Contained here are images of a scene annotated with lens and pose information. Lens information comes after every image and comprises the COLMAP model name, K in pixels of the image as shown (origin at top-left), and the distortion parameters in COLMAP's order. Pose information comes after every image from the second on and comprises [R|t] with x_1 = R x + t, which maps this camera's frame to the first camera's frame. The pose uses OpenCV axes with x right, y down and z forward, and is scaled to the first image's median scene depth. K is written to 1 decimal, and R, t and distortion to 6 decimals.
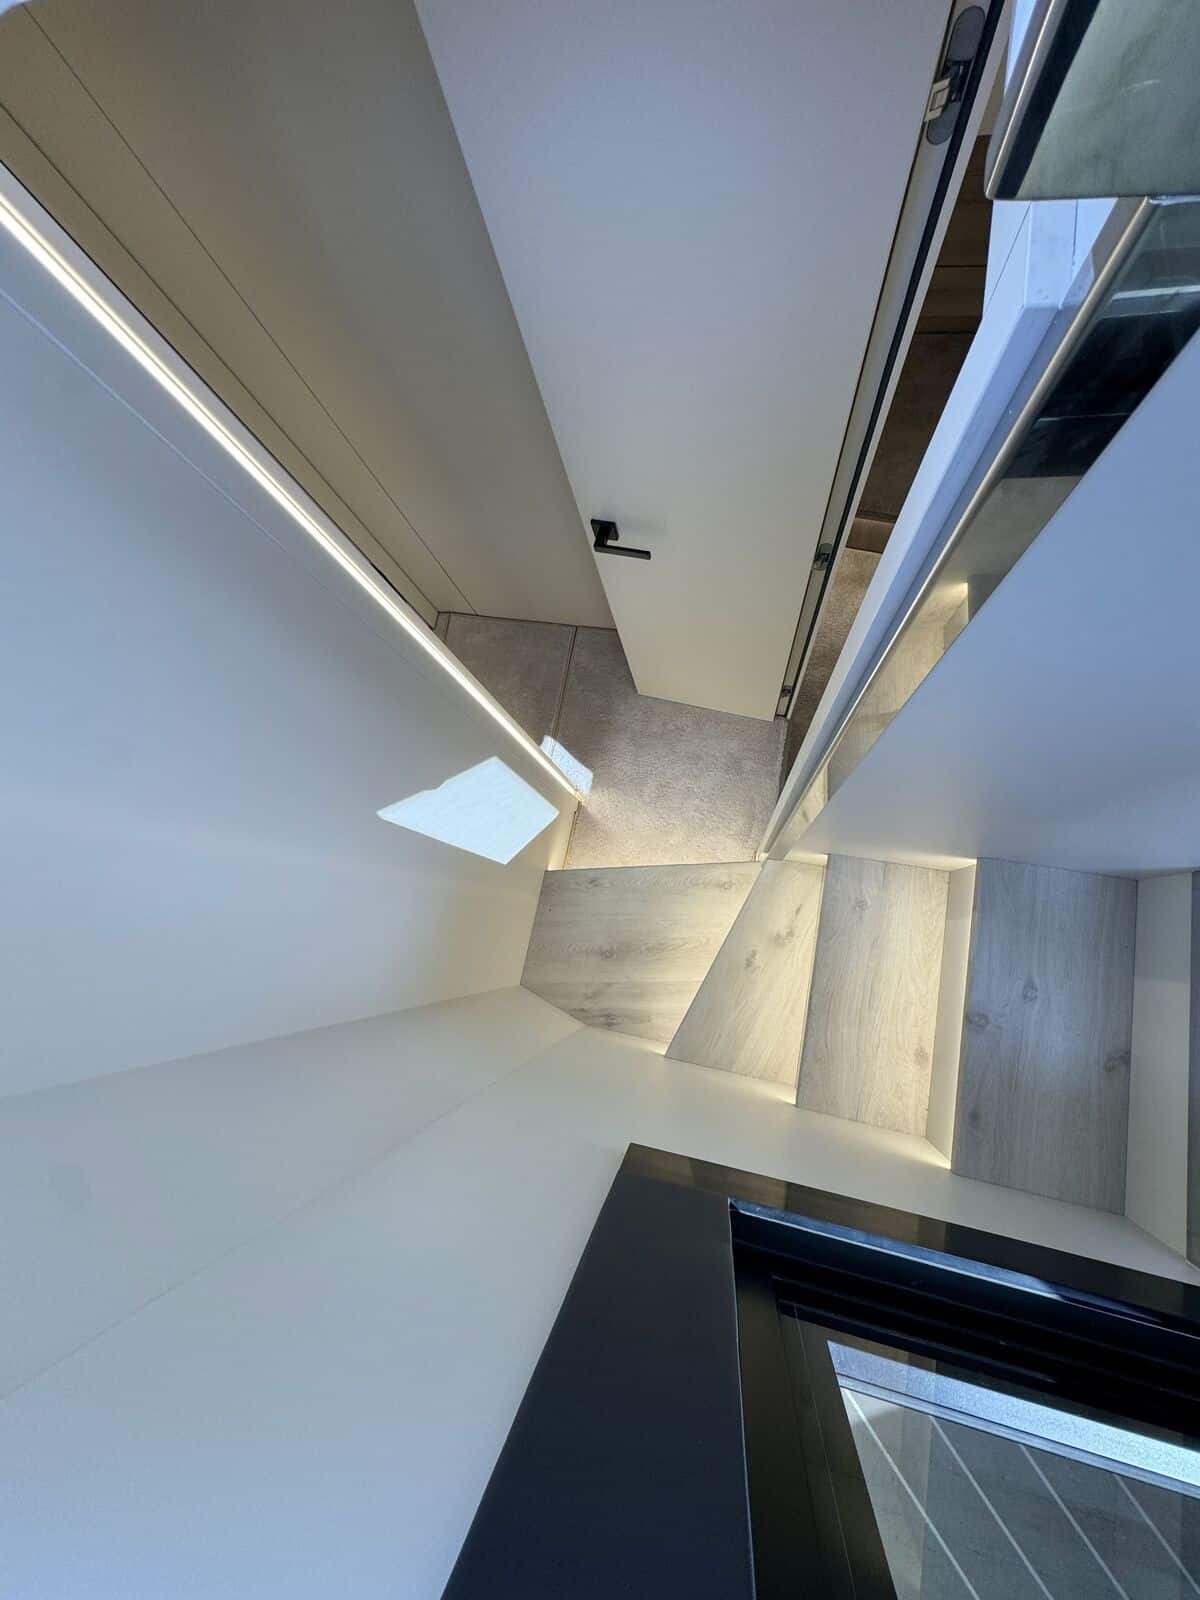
lens RADIAL K [[641.4, 0, 604.3], [0, 641.4, 803.5], [0, 0, 1]] dist [-0.000635, -0.000300]
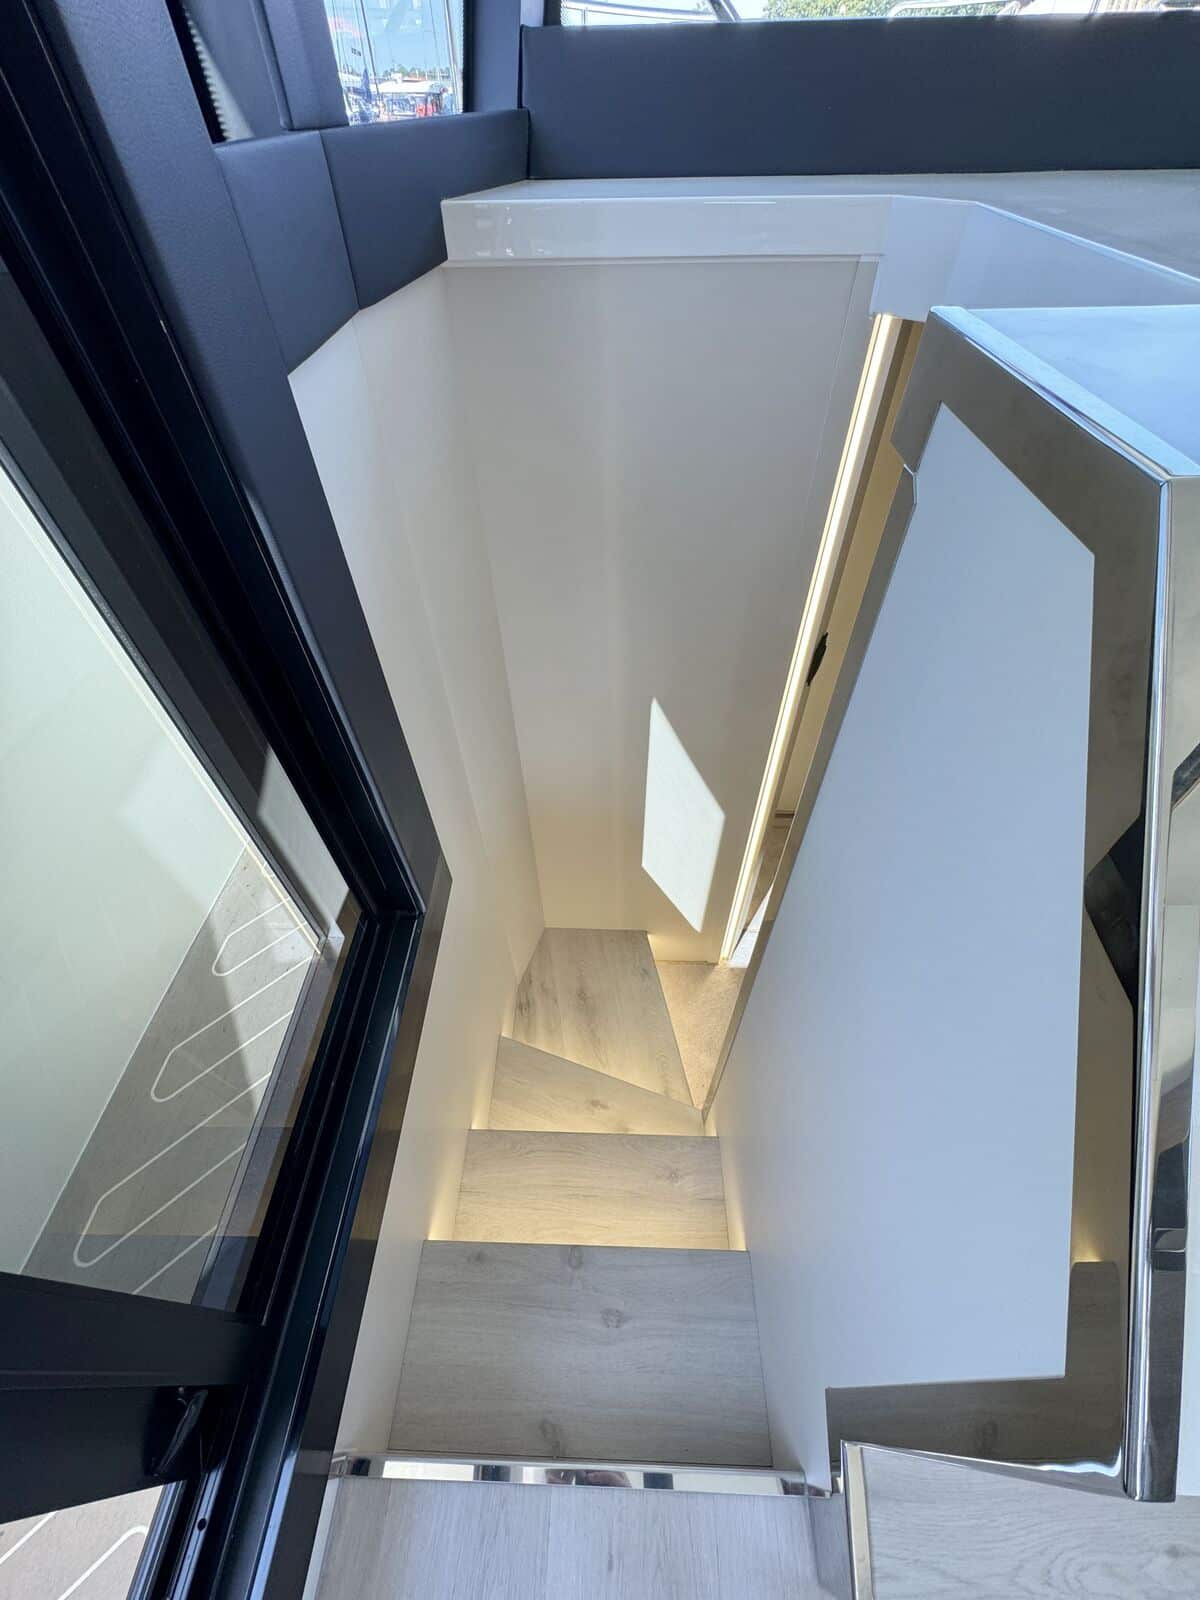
lens RADIAL K [[641.4, 0, 601.1], [0, 641.4, 794.1], [0, 0, 1]] dist [-0.000635, -0.000300]
pose [[0.162259, 0.832197, -0.530208, 0.404461], [-0.967058, 0.240920, 0.082192, 0.045428], [0.196138, 0.499406, 0.843874, -0.102338]]
